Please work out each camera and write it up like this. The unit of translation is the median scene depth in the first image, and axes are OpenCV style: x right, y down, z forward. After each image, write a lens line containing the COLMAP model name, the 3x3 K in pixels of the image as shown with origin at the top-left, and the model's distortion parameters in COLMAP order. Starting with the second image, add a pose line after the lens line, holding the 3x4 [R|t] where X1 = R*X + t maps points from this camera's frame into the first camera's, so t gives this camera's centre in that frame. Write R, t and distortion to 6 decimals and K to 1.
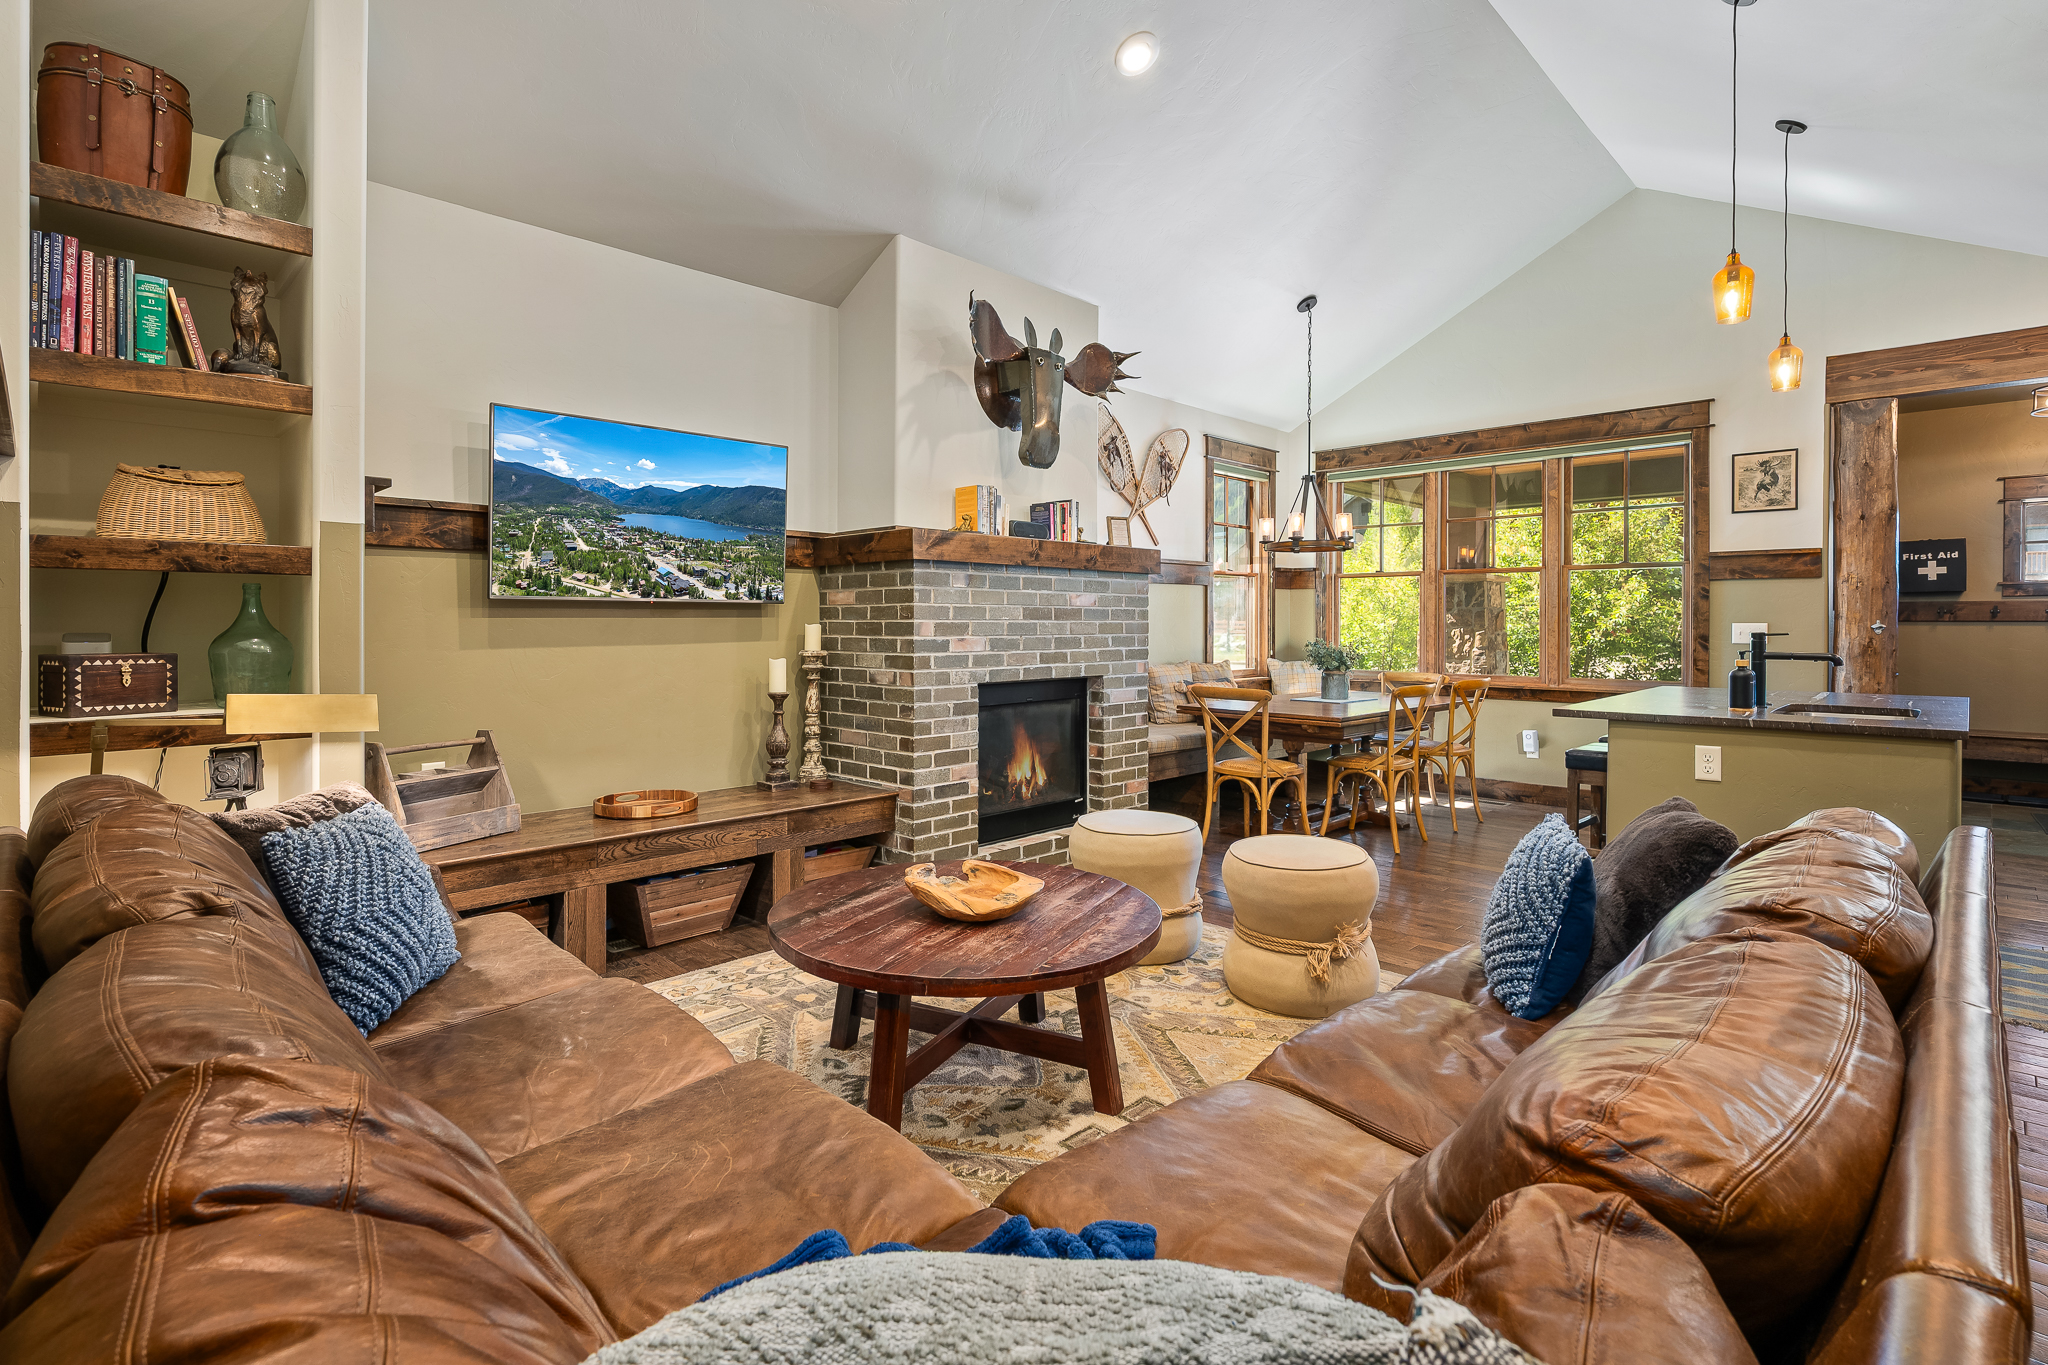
lens RADIAL K [[971.9, 0, 1027.6], [0, 971.9, 631.5], [0, 0, 1]] dist [-0.000845, -0.001330]
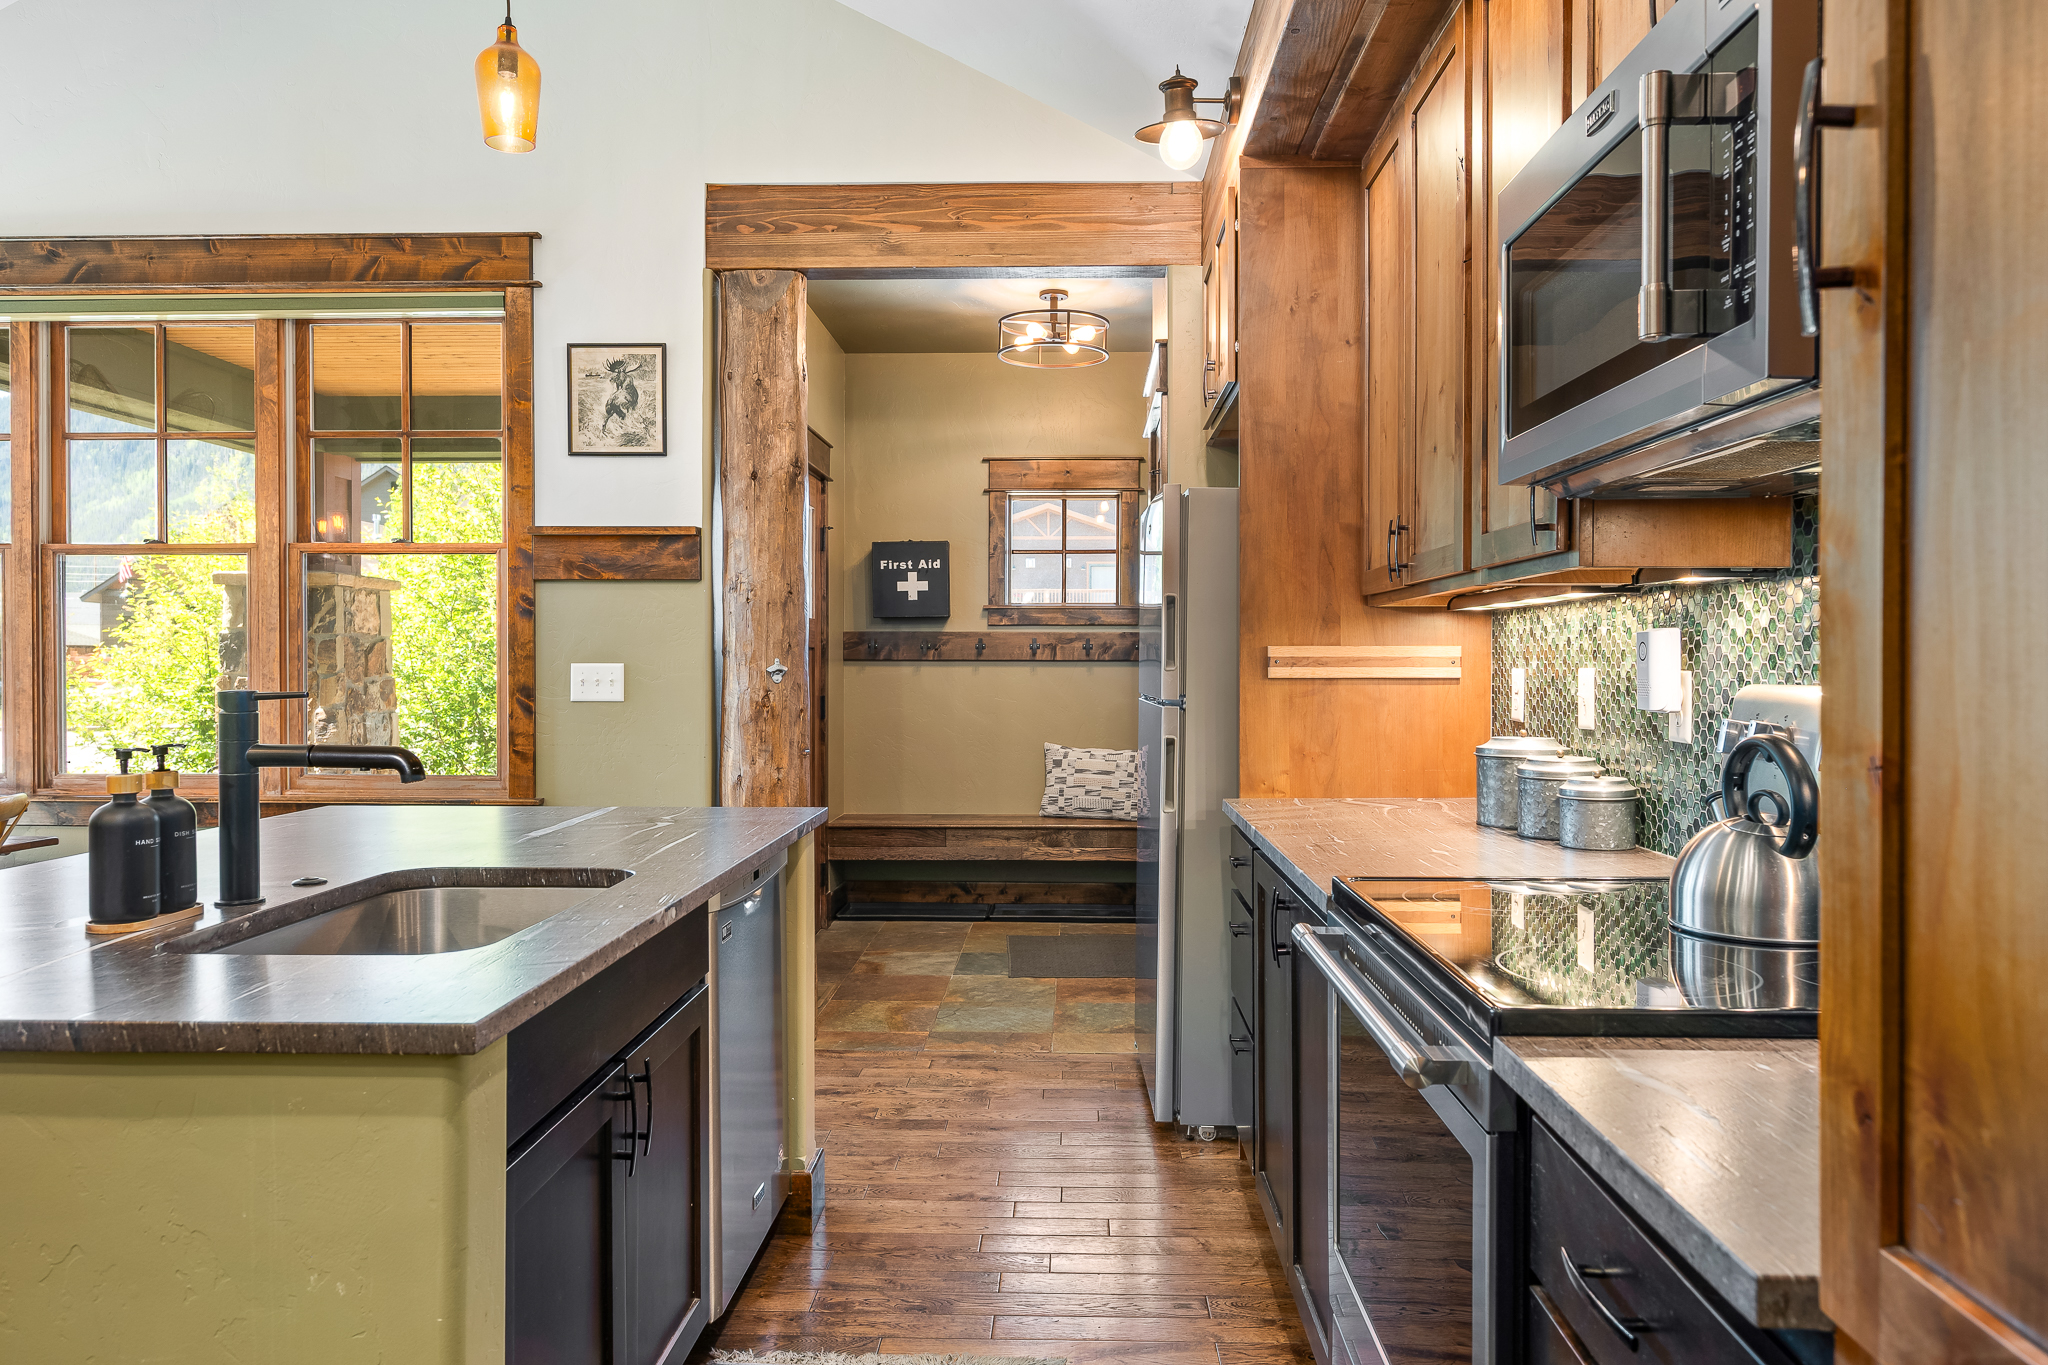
lens RADIAL K [[1355.9, 0, 1026.2], [0, 1355.9, 677.9], [0, 0, 1]] dist [-0.001599, -0.001190]
pose [[0.735766, -0.006619, 0.677203, 0.444929], [0.004164, 0.999978, 0.005250, -0.003662], [-0.677223, -0.001042, 0.735777, 0.314718]]
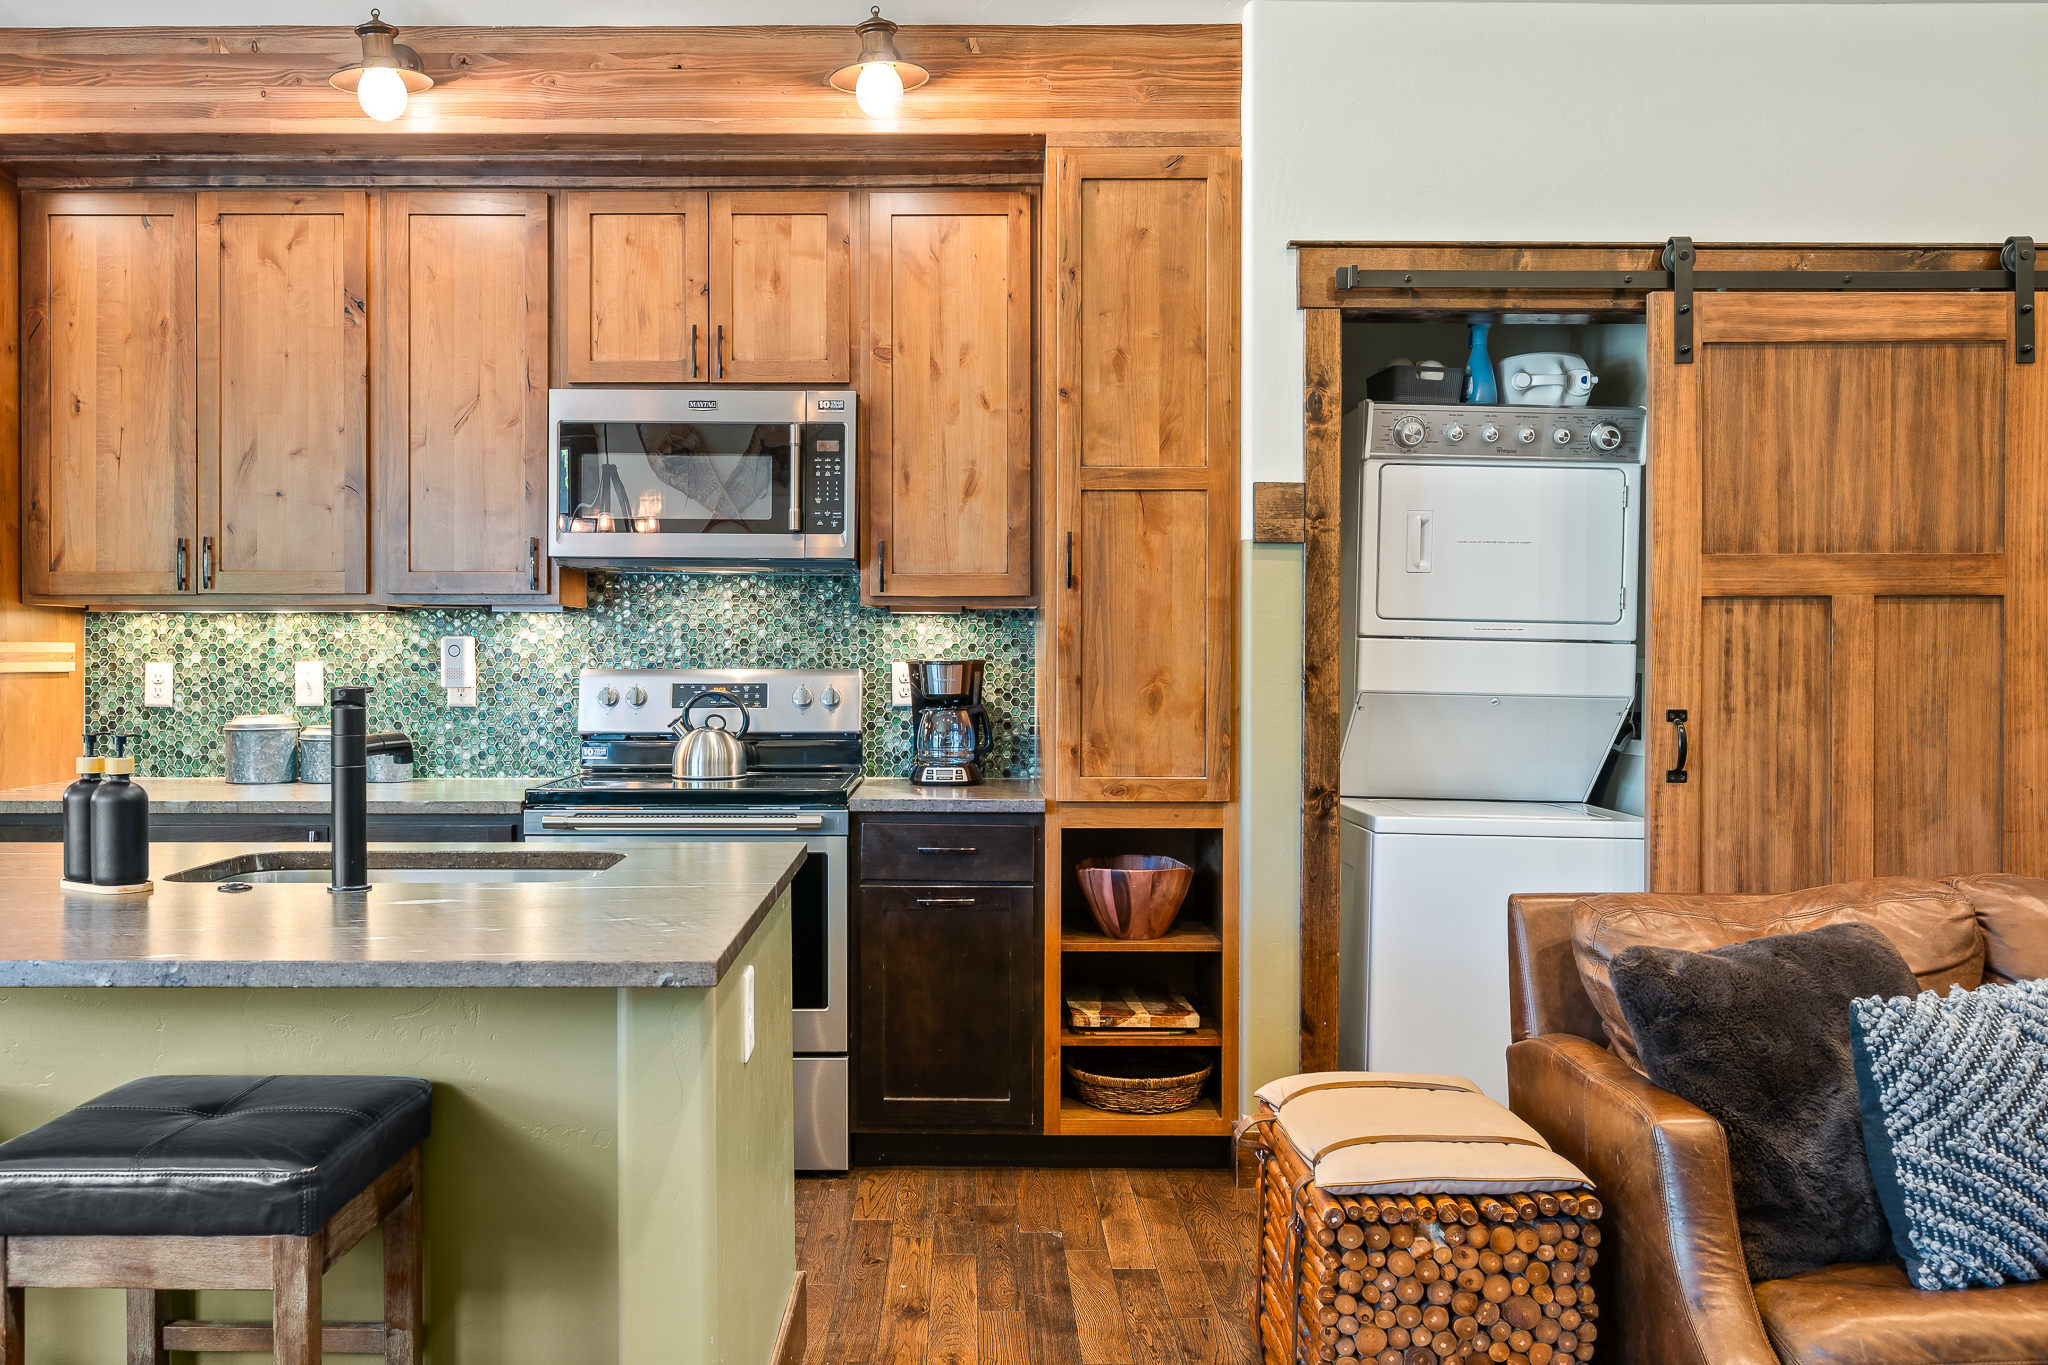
lens RADIAL K [[1662.3, 0, 948.4], [0, 1662.3, 670.2], [0, 0, 1]] dist [-0.006934, 0.001851]
pose [[-0.694754, -0.005966, 0.719223, 0.098707], [0.005318, 0.999896, 0.013432, -0.008955], [-0.719228, 0.013157, -0.694650, 0.899211]]
